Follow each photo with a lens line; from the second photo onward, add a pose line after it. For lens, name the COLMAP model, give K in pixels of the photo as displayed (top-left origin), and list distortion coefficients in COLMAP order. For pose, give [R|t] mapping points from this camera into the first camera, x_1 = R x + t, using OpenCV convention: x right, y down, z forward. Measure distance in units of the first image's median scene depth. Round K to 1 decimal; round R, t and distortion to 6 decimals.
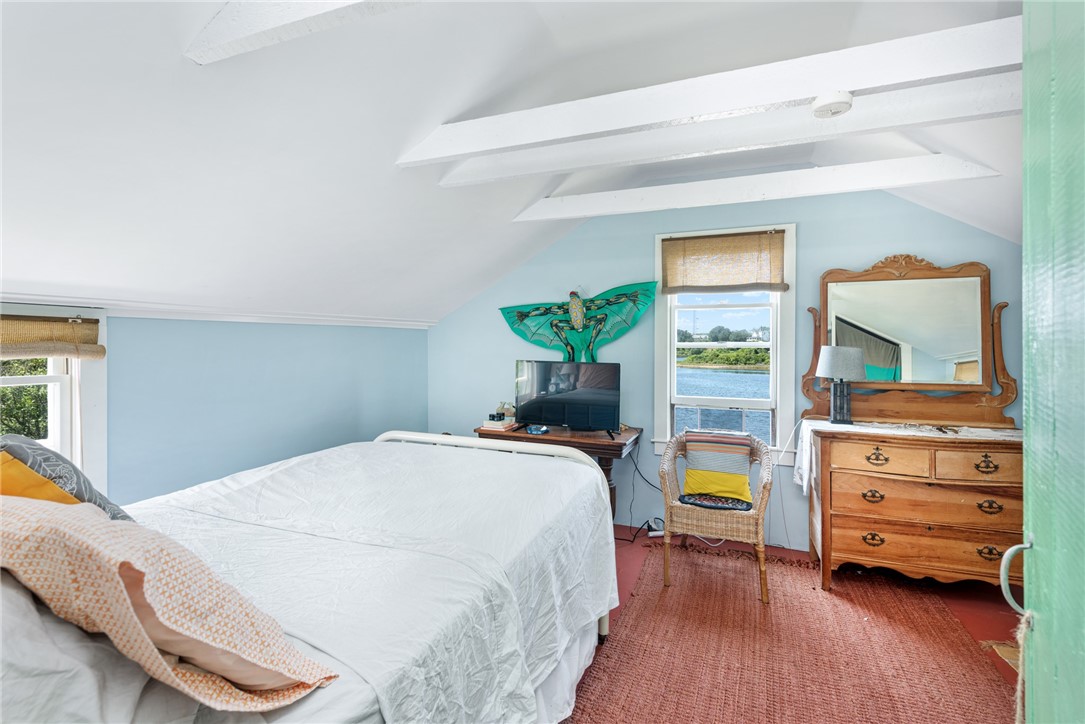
lens RADIAL K [[501.6, 0, 543.5], [0, 501.6, 348.9], [0, 0, 1]] dist [0.000874, 0.000078]
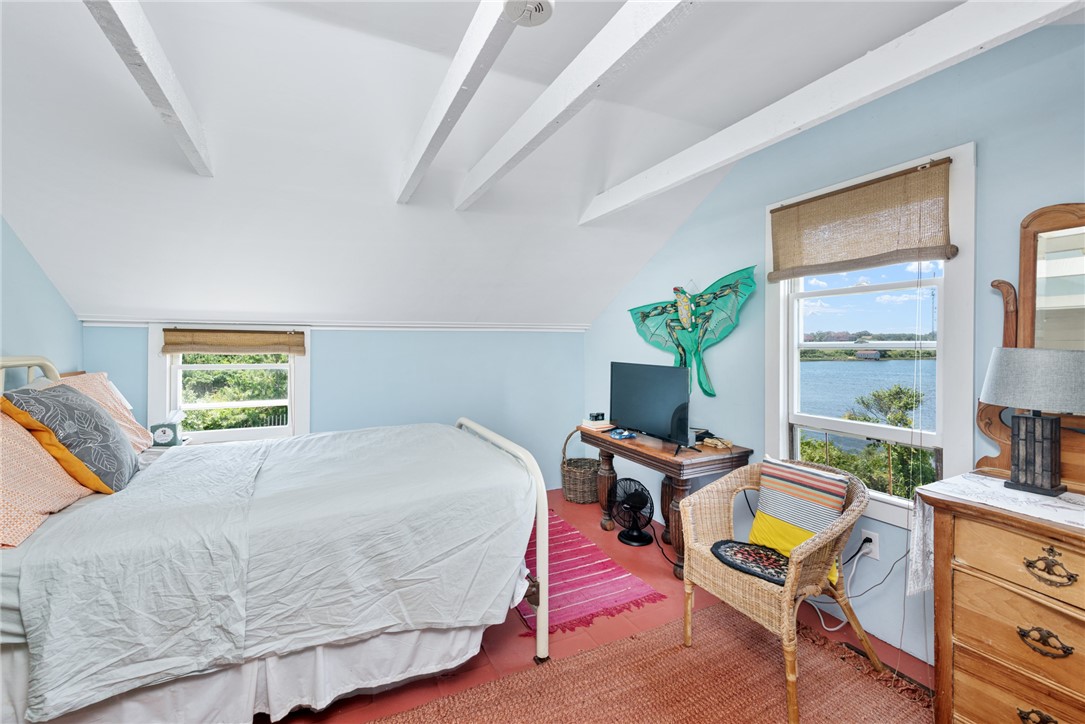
lens RADIAL K [[453.0, 0, 540.0], [0, 453.0, 347.2], [0, 0, 1]] dist [-0.002285, -0.000366]
pose [[0.744295, -0.000375, -0.667851, 0.438683], [-0.003639, 0.999983, -0.004617, -0.001640], [0.667841, 0.005867, 0.744281, 0.237414]]
